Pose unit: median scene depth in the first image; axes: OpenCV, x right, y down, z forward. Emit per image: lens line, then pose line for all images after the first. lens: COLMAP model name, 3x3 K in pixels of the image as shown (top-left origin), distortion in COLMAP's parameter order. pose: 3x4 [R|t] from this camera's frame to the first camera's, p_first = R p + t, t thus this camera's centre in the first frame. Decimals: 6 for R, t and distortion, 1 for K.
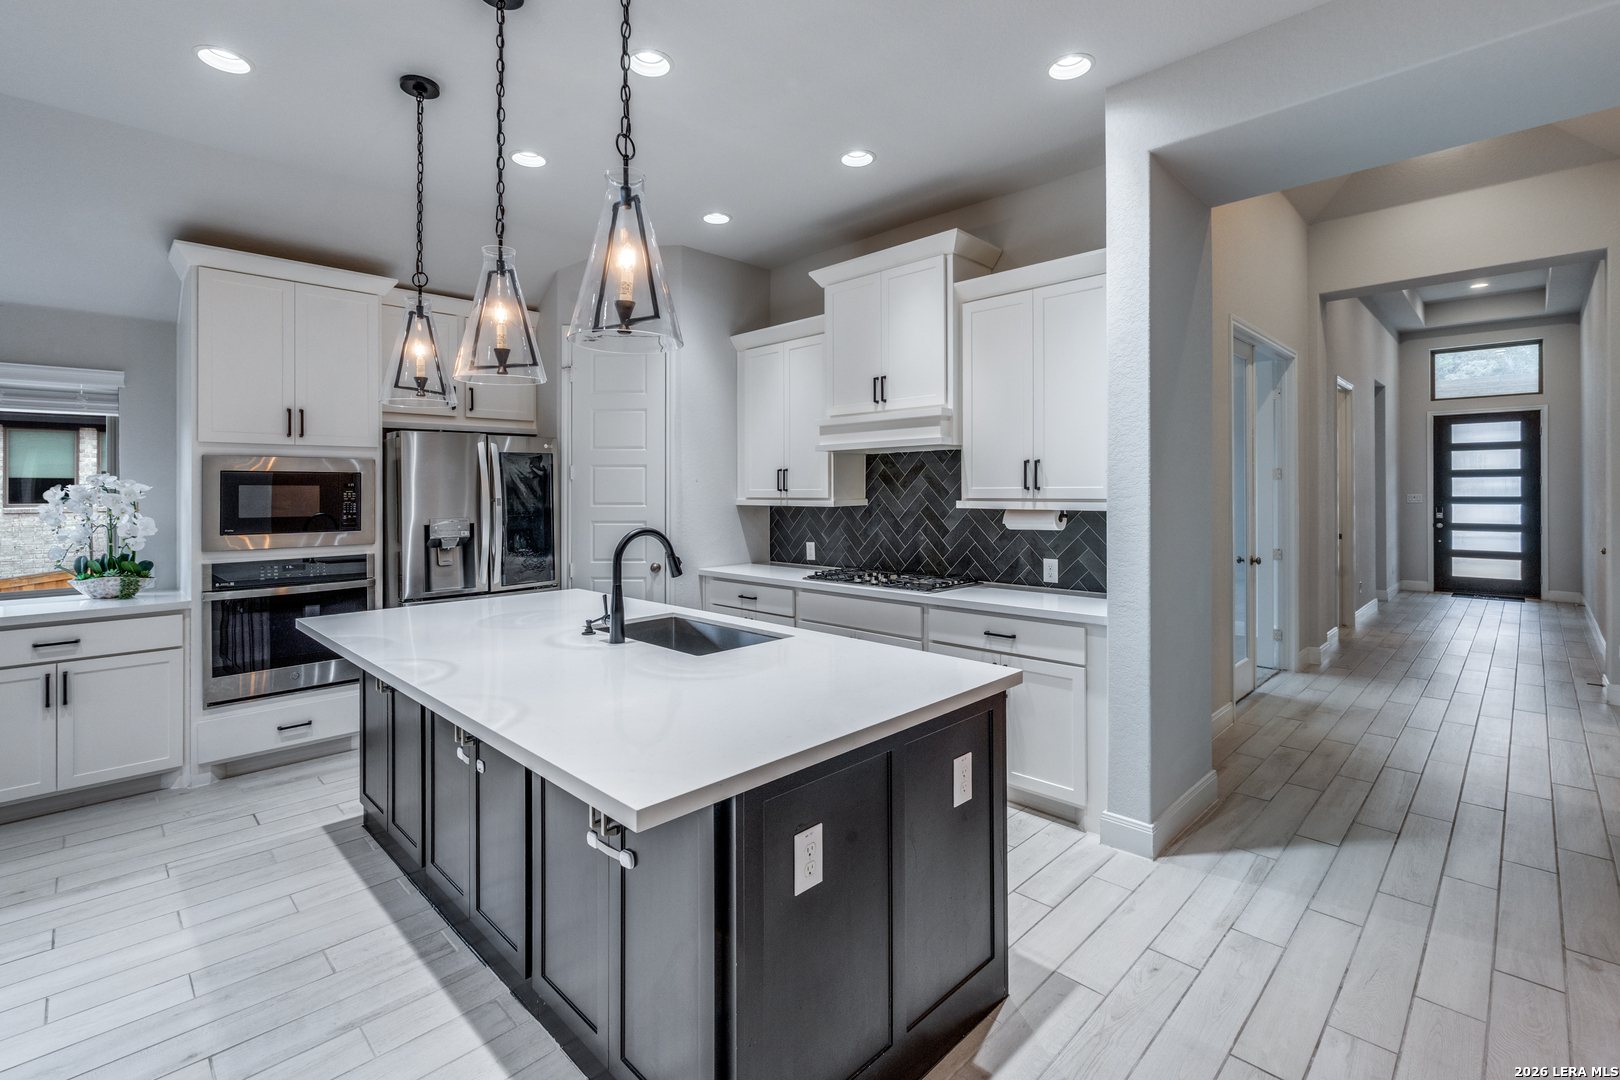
lens RADIAL K [[734.8, 0, 813.2], [0, 734.8, 491.1], [0, 0, 1]] dist [0.003996, 0.000794]
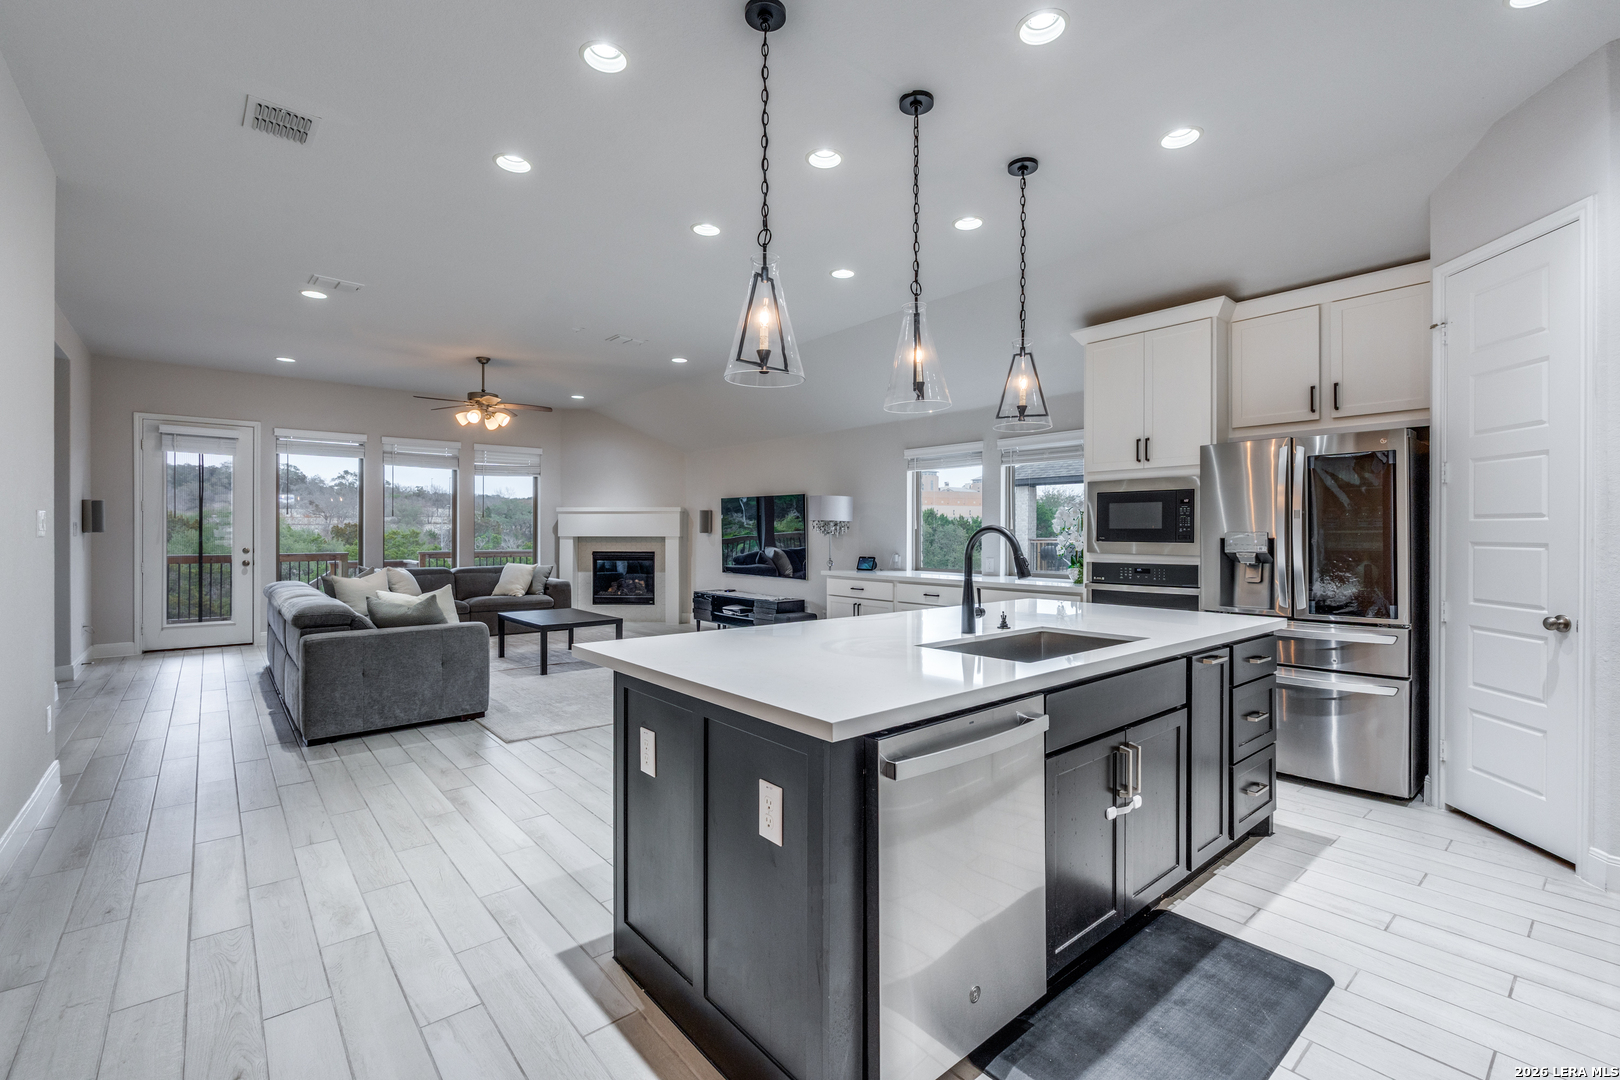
lens RADIAL K [[734.8, 0, 809.9], [0, 734.8, 533.4], [0, 0, 1]] dist [0.003996, 0.000794]
pose [[-0.070748, 0.004384, -0.997485, 0.519746], [-0.002107, 0.999987, 0.004544, 0.038145], [0.997492, 0.002423, -0.070738, 0.548306]]
